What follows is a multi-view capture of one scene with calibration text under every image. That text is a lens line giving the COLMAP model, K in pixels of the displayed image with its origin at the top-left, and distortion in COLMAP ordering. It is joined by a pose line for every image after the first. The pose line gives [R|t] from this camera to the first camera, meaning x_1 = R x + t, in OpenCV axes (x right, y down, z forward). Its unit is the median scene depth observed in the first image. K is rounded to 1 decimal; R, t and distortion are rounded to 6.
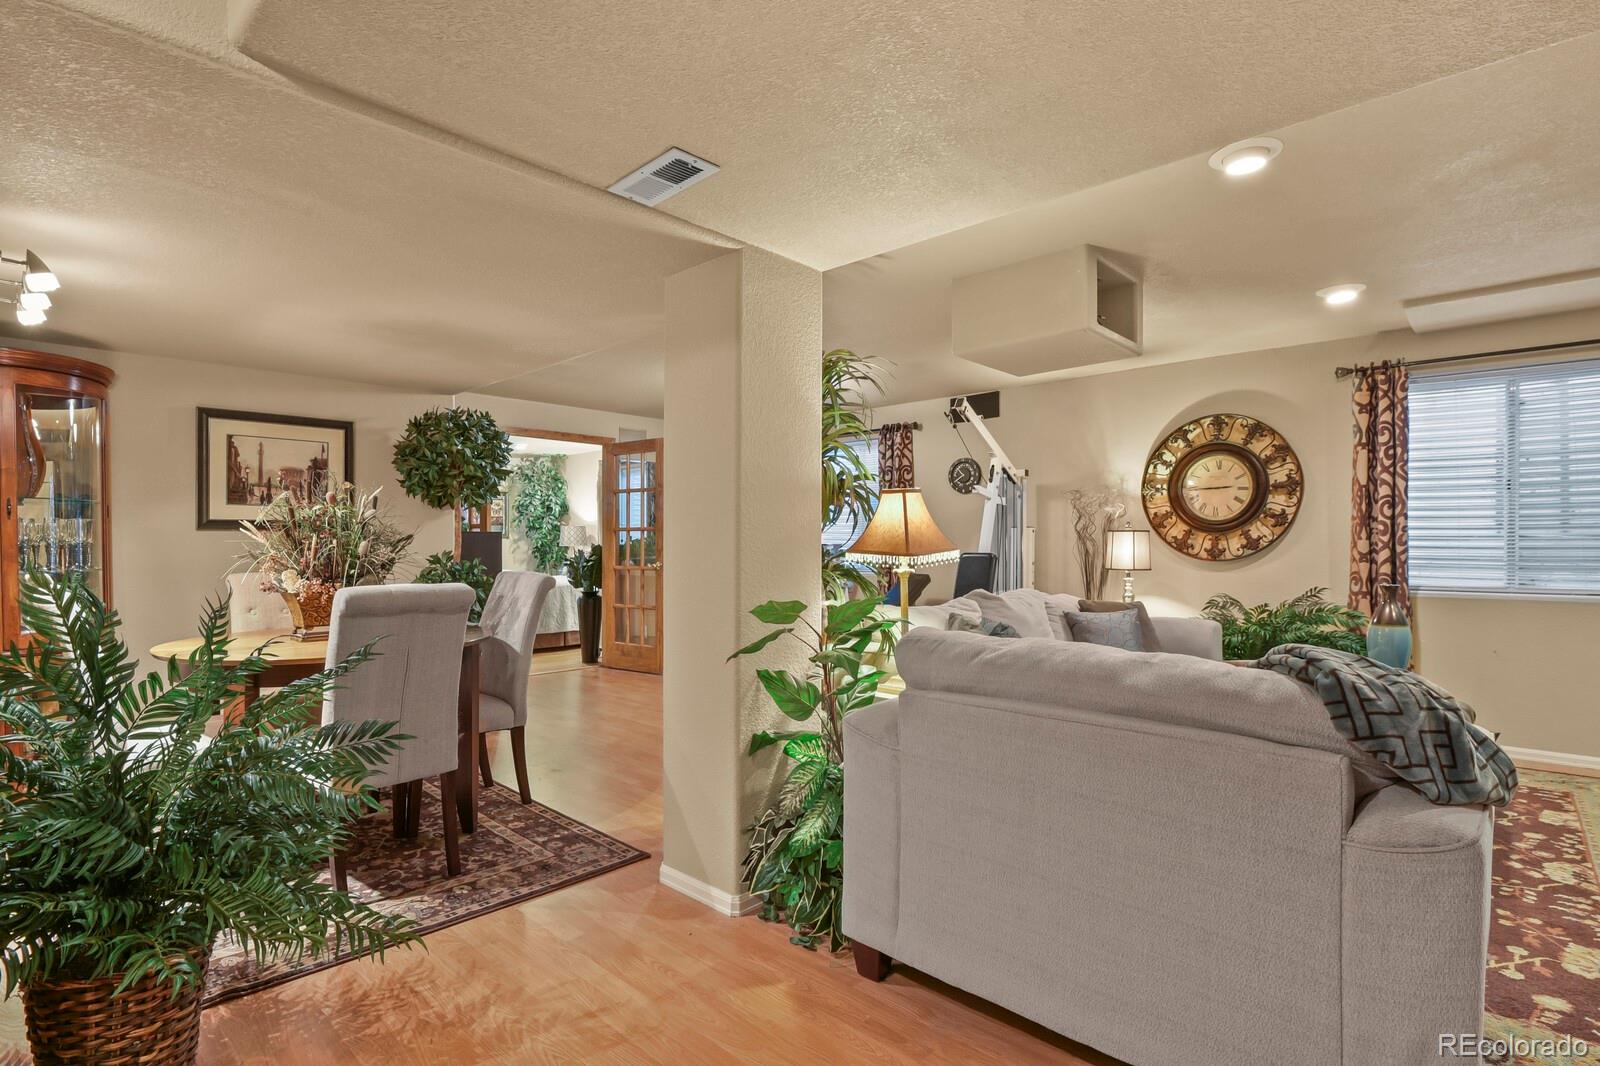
lens RADIAL K [[774.8, 0, 797.7], [0, 774.8, 541.5], [0, 0, 1]] dist [-0.014234, -0.001948]
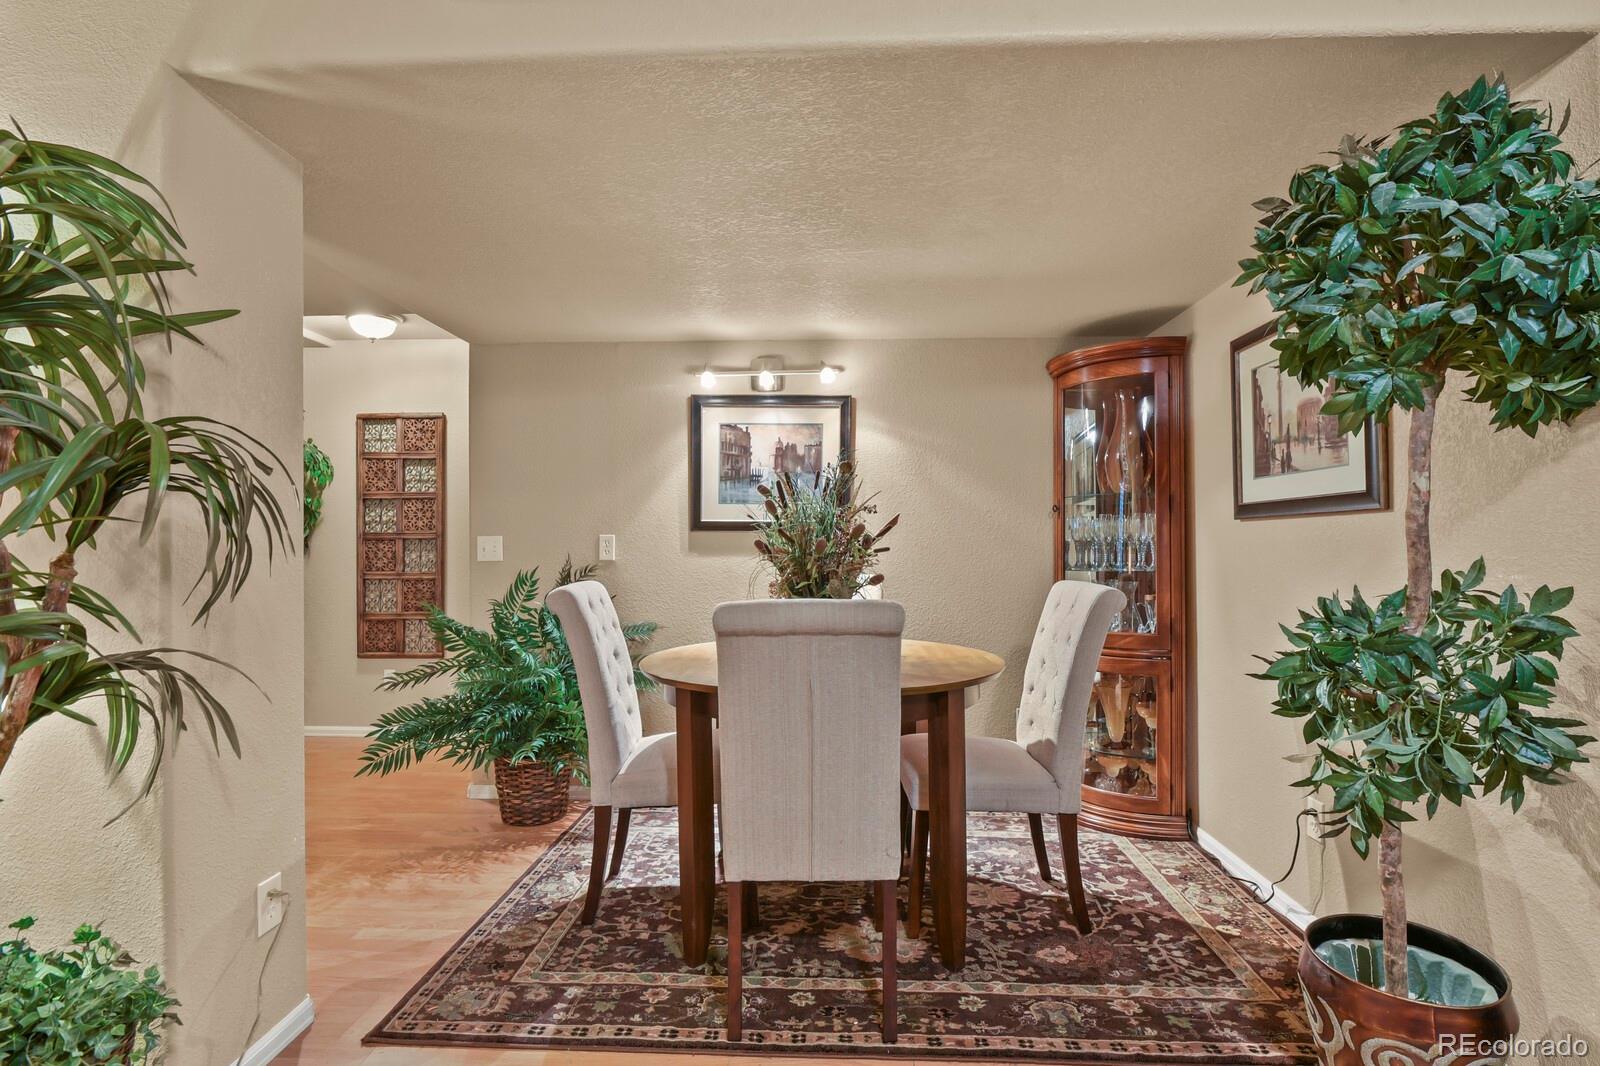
lens RADIAL K [[774.8, 0, 805.9], [0, 774.8, 537.8], [0, 0, 1]] dist [-0.014234, -0.001948]
pose [[-0.748475, -0.002446, -0.663159, -0.045091], [0.005900, 0.999929, -0.010348, 0.007113], [0.663137, -0.011658, -0.748407, 1.622007]]
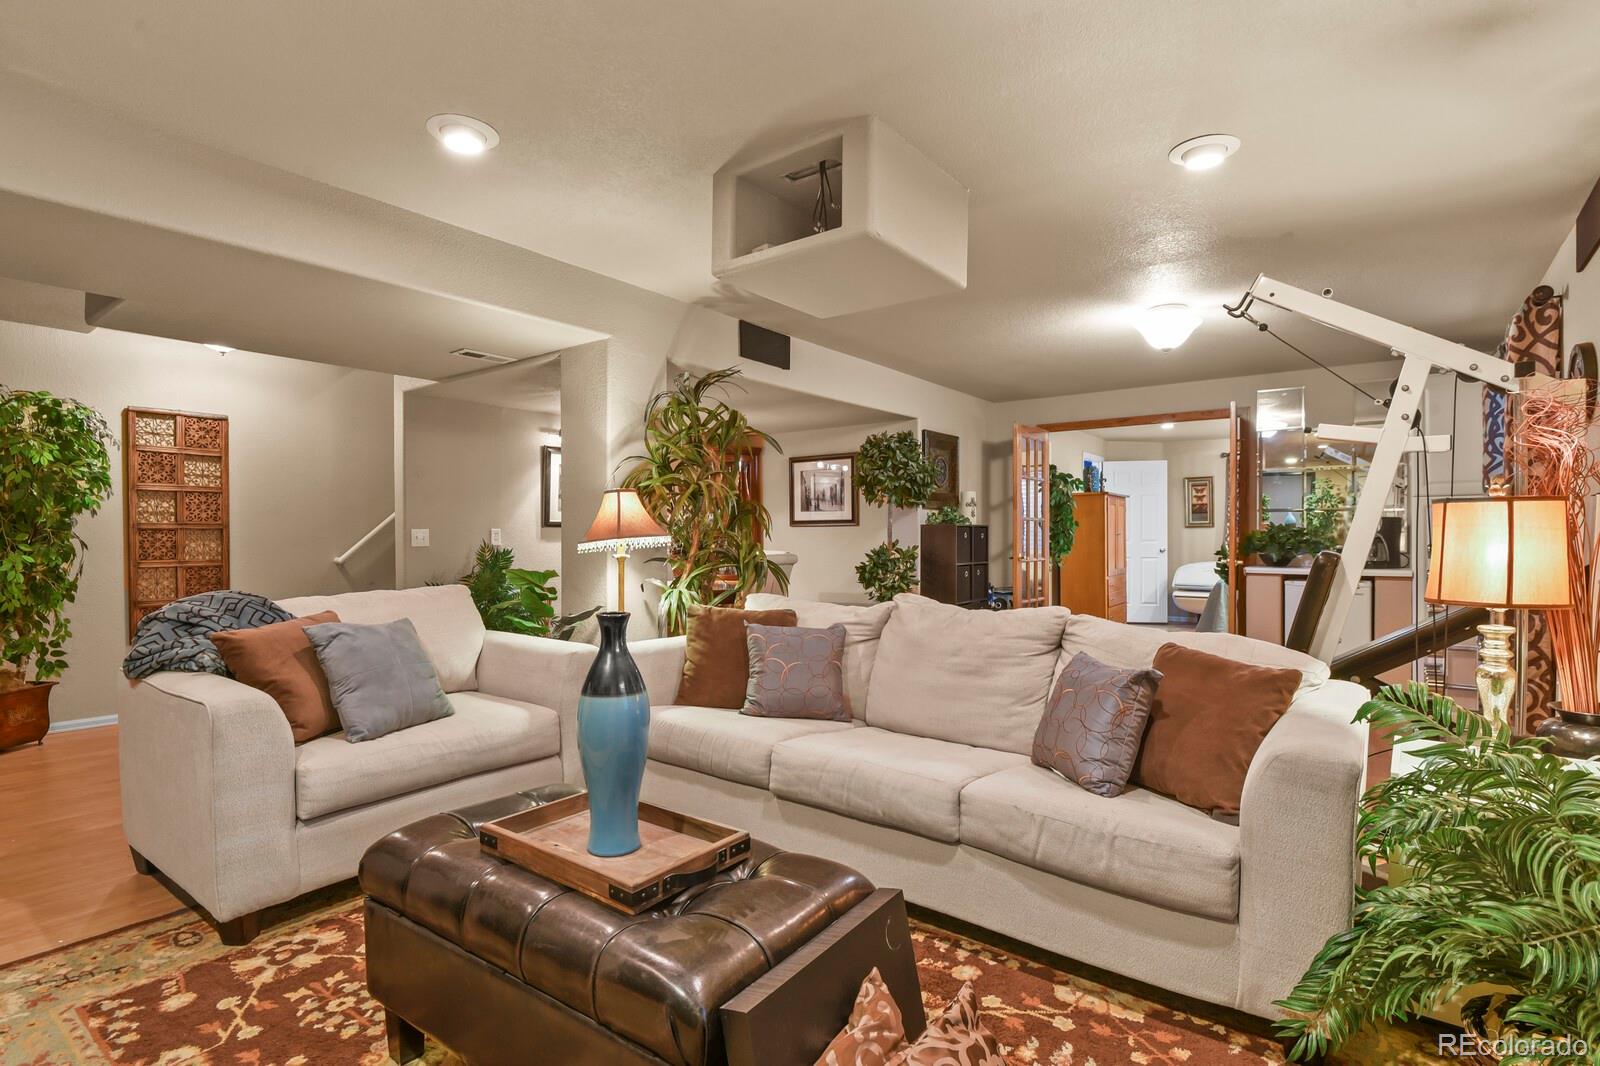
lens RADIAL K [[774.8, 0, 807.0], [0, 774.8, 539.8], [0, 0, 1]] dist [-0.014234, -0.001948]
pose [[0.111137, 0.005873, -0.993788, 1.305918], [0.003235, 0.999975, 0.006272, 0.005017], [0.993800, -0.003912, 0.111115, 1.077321]]
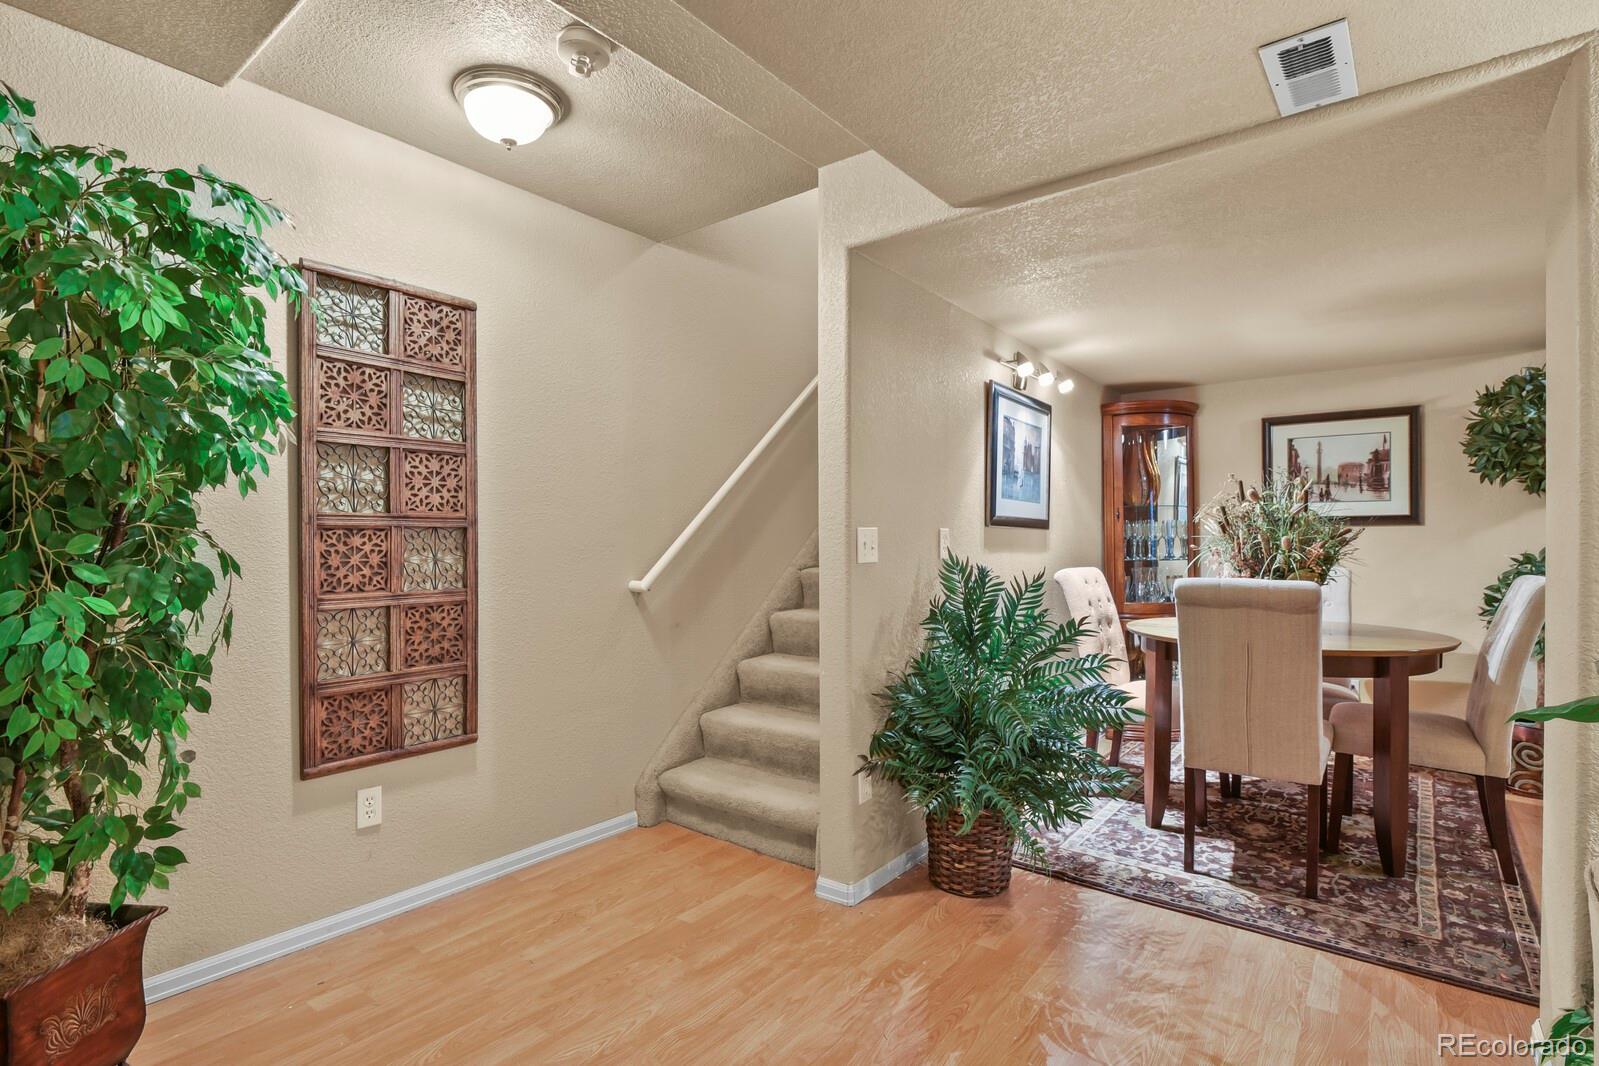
lens RADIAL K [[774.4, 0, 805.5], [0, 774.4, 539.3], [0, 0, 1]] dist [-0.014234, -0.001948]
pose [[0.100516, -0.000804, -0.994935, 0.363123], [0.002788, 0.999996, -0.000526, 0.002169], [0.994932, -0.002721, 0.100518, 0.273311]]
